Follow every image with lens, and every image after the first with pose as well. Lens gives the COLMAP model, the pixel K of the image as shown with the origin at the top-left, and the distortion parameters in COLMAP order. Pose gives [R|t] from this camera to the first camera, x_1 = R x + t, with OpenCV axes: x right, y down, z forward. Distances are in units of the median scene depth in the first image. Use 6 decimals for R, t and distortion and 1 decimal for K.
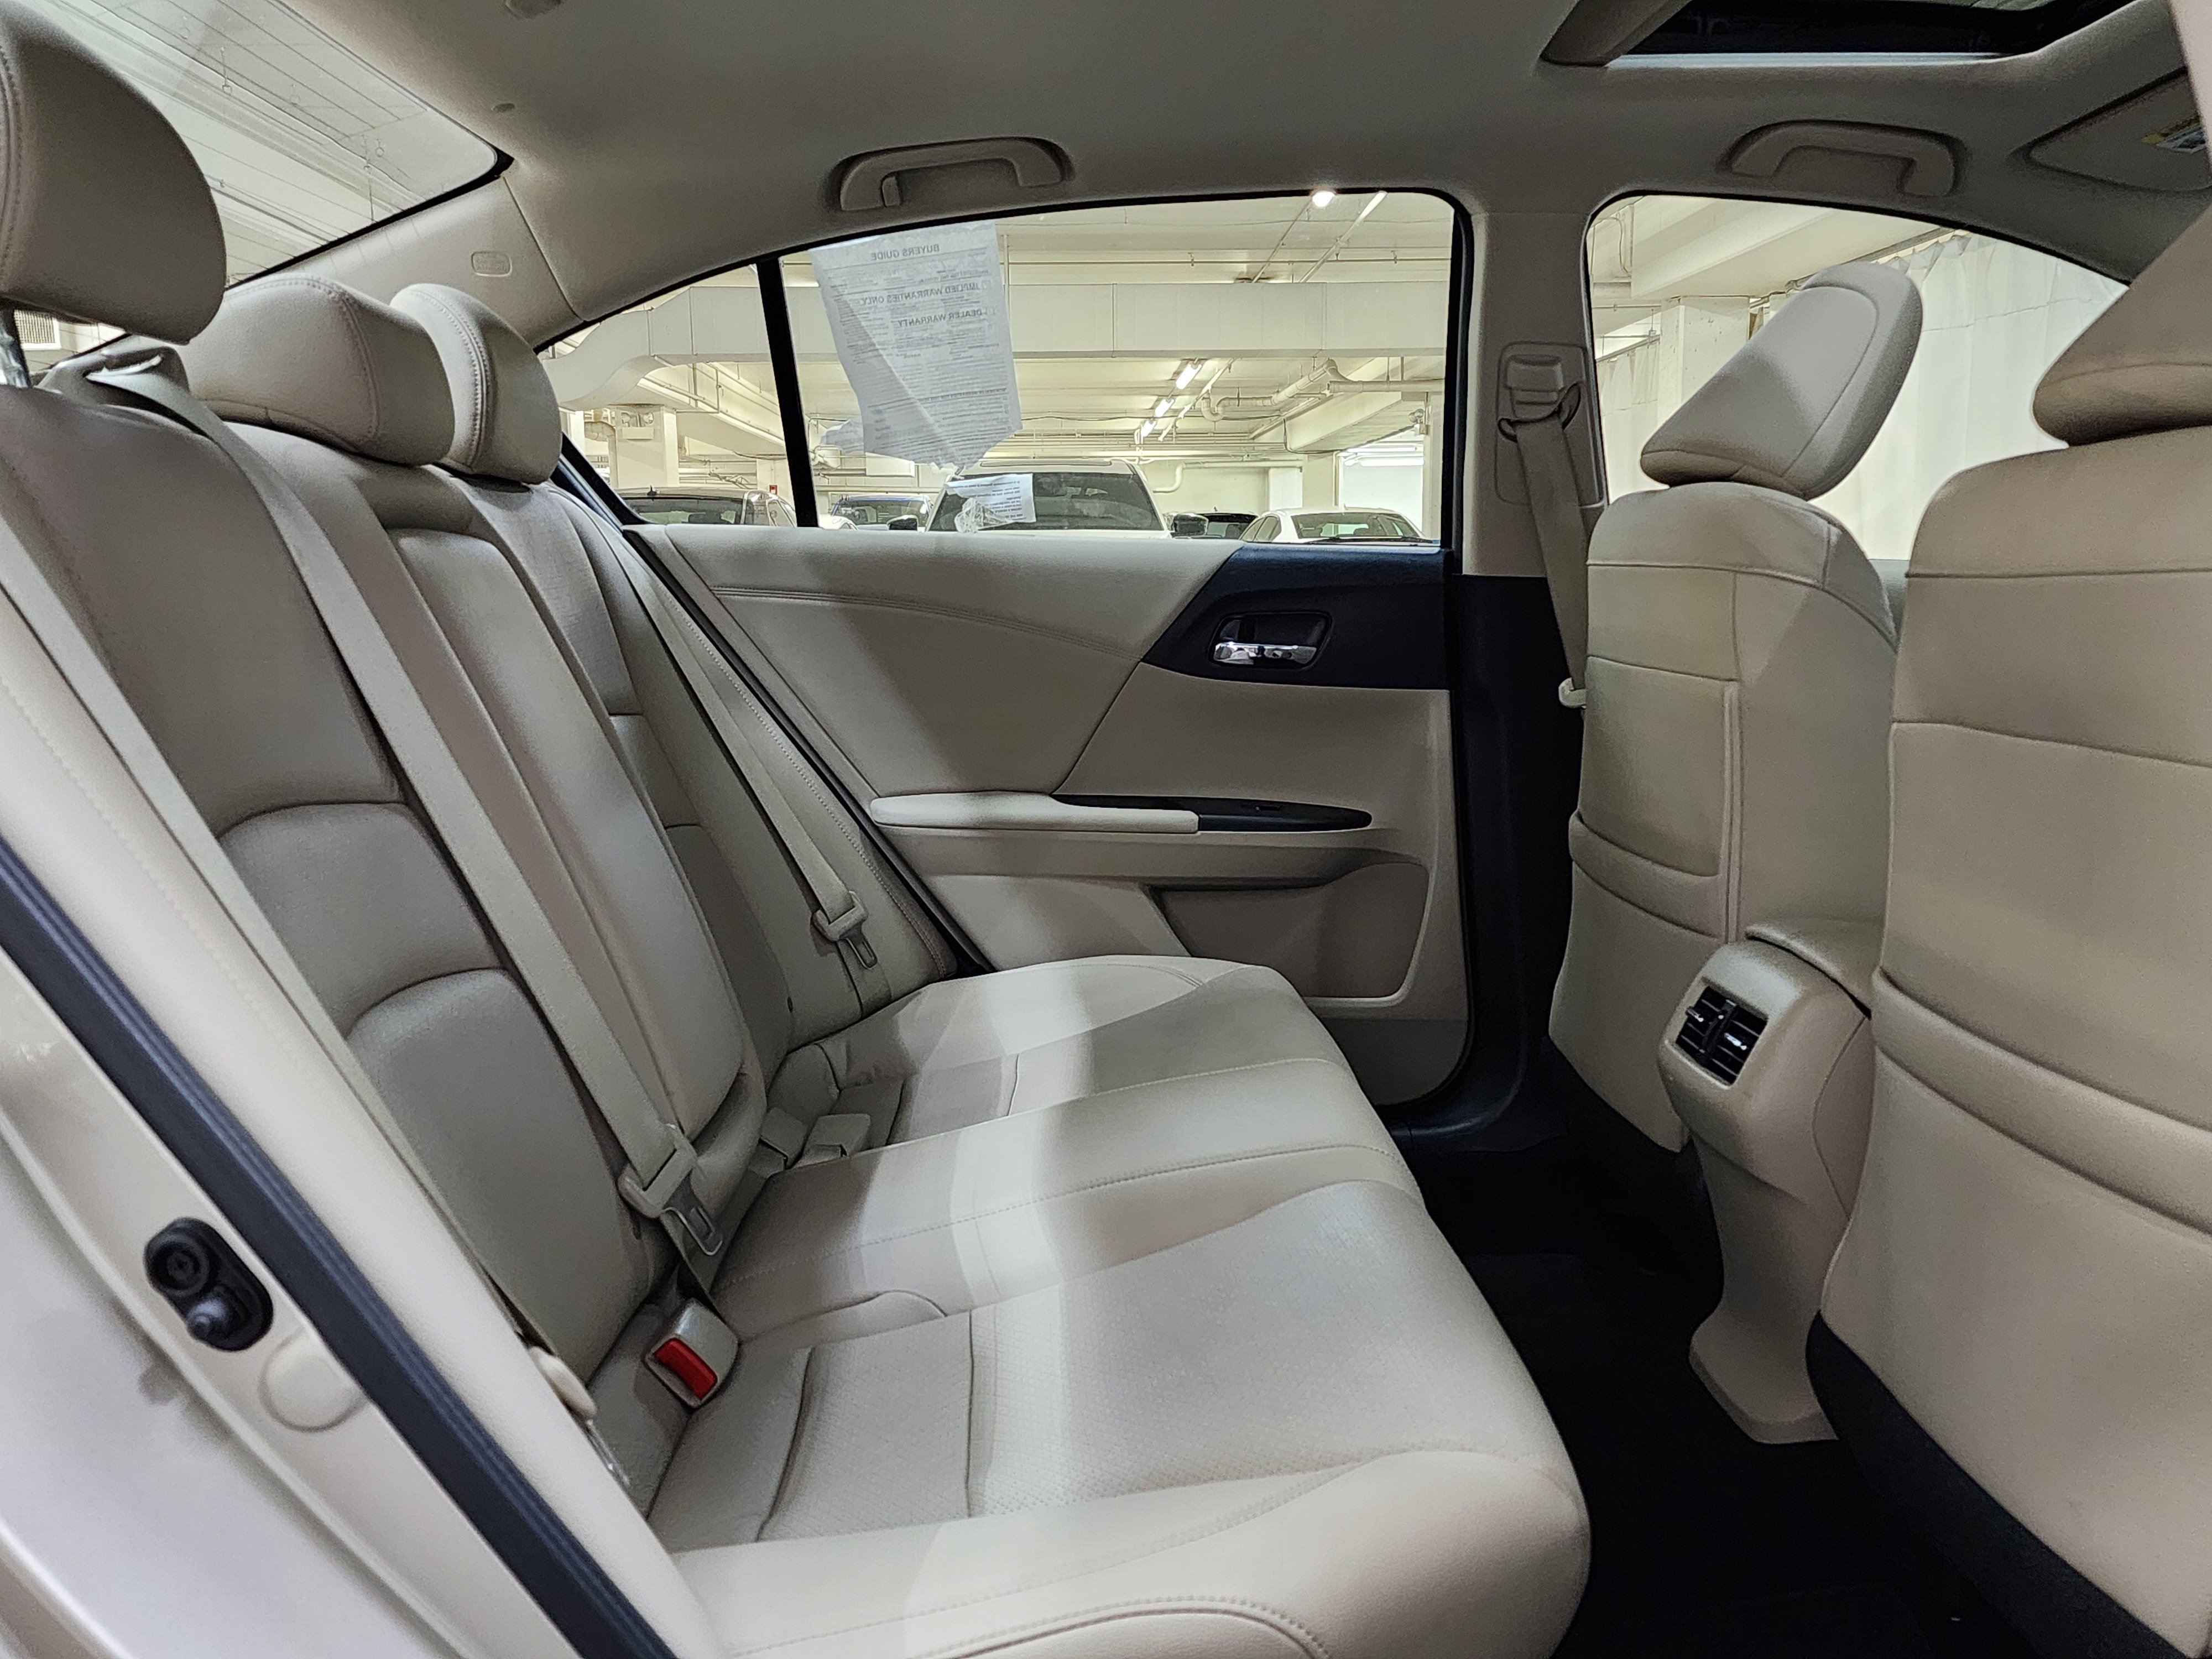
lens RADIAL K [[2007.9, 0, 1117.7], [0, 2007.9, 868.3], [0, 0, 1]] dist [0.074283, -0.059157]
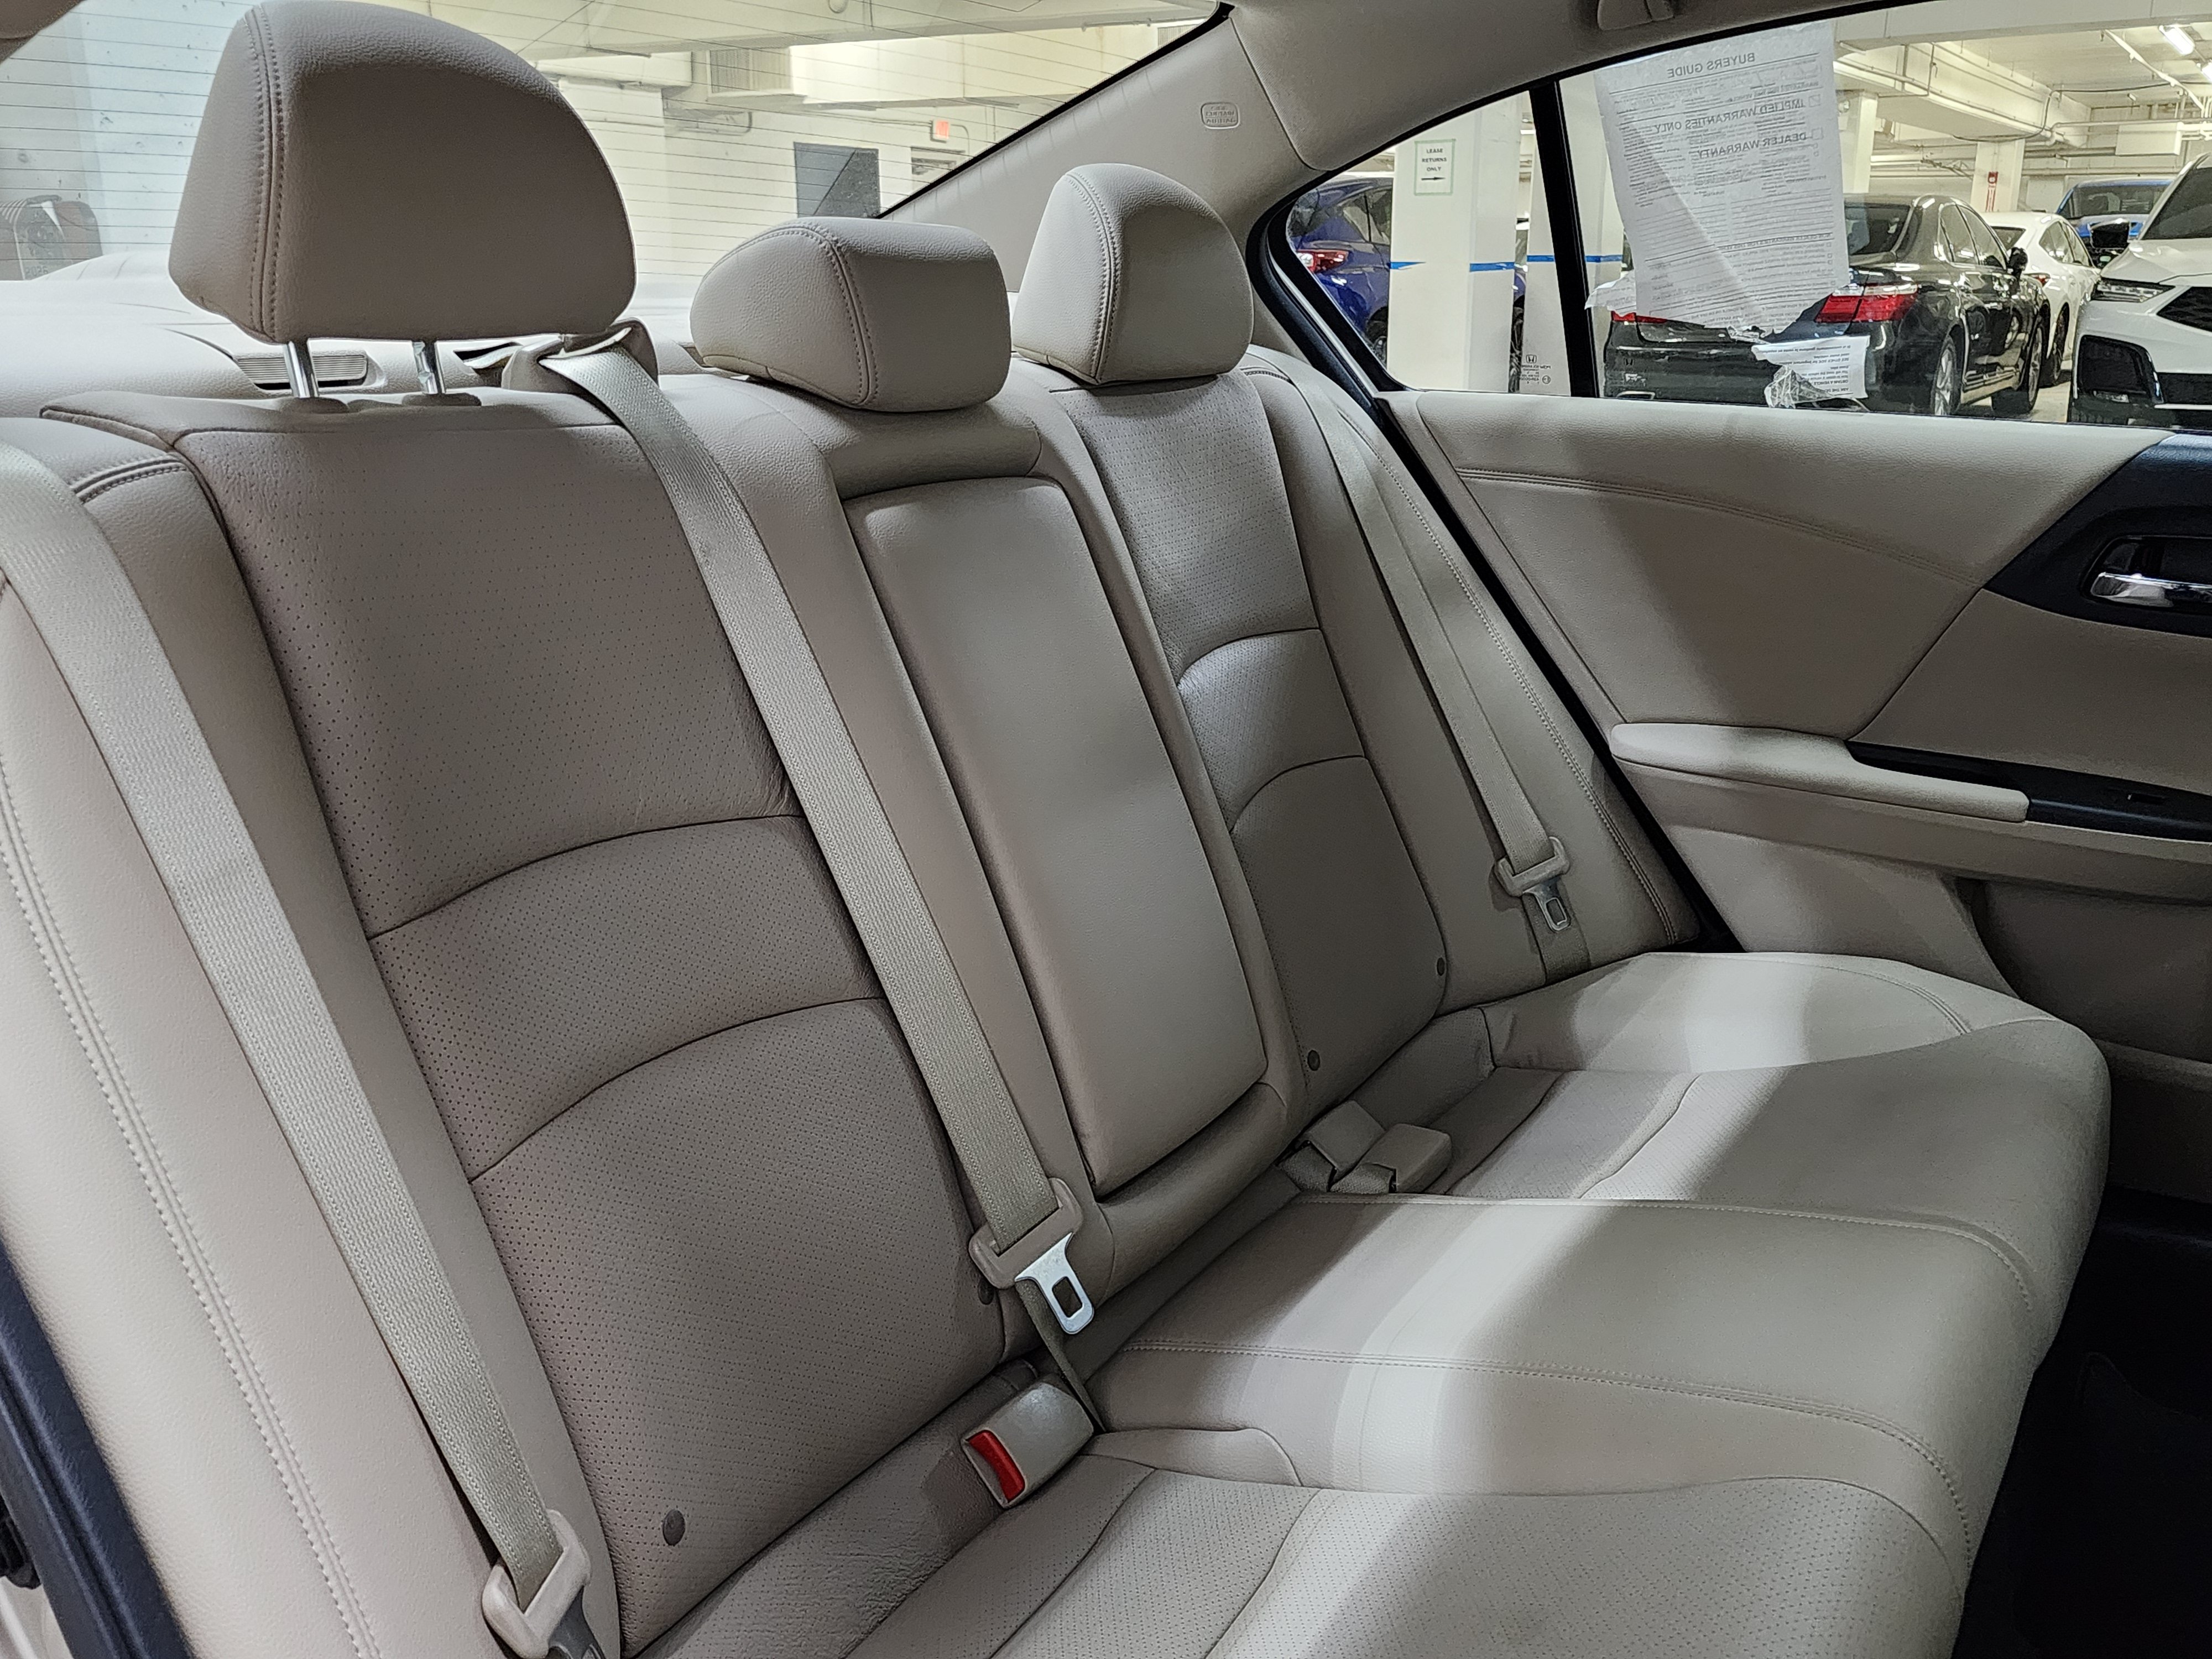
lens RADIAL K [[2007.9, 0, 1088.9], [0, 2007.9, 817.9], [0, 0, 1]] dist [0.074283, -0.059157]
pose [[0.836587, 0.149026, -0.527175, 0.154249], [-0.083480, 0.985730, 0.146177, -0.105928], [0.541436, -0.078282, 0.837089, 0.165941]]
